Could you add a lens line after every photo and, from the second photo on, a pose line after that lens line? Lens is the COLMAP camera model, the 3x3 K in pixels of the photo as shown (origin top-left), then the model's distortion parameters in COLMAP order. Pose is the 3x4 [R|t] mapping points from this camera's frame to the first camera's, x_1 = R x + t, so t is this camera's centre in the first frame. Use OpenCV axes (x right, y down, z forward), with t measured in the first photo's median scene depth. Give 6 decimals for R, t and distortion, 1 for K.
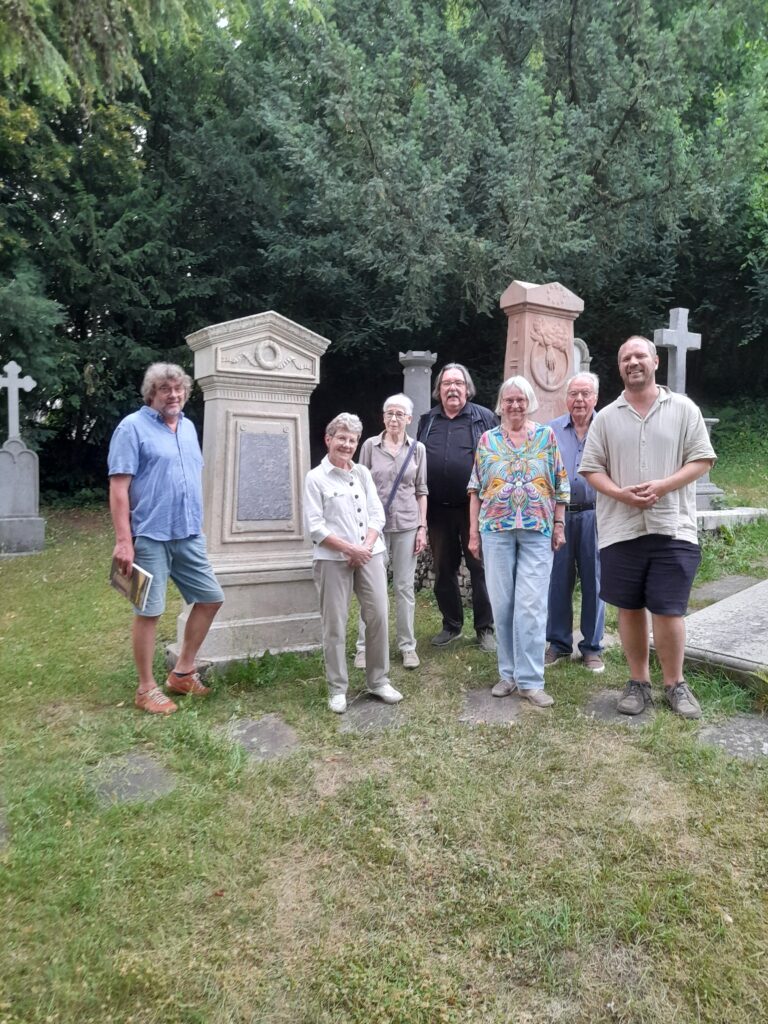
lens RADIAL K [[745.6, 0, 384.0], [0, 745.6, 512.0], [0, 0, 1]] dist [0.014423, -0.000374]
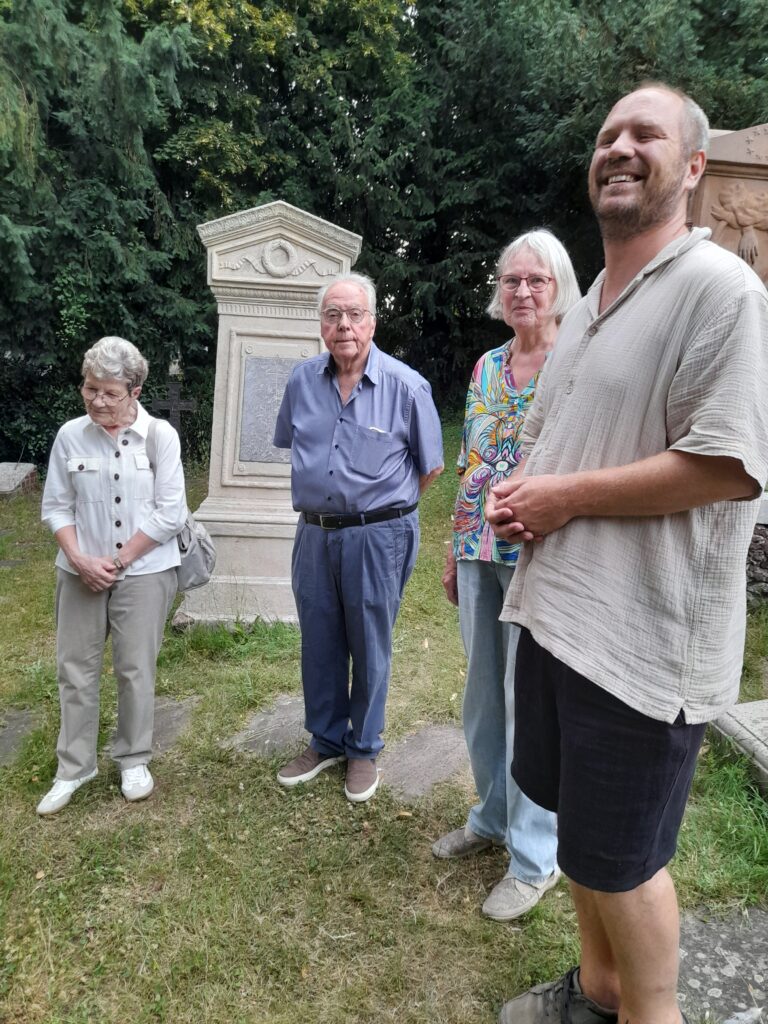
lens RADIAL K [[745.6, 0, 384.0], [0, 745.6, 512.0], [0, 0, 1]] dist [0.014423, -0.000374]
pose [[0.879604, 0.111337, -0.462494, 0.341154], [-0.063360, 0.990983, 0.118058, -0.040977], [0.471468, -0.074541, 0.878727, 0.320116]]
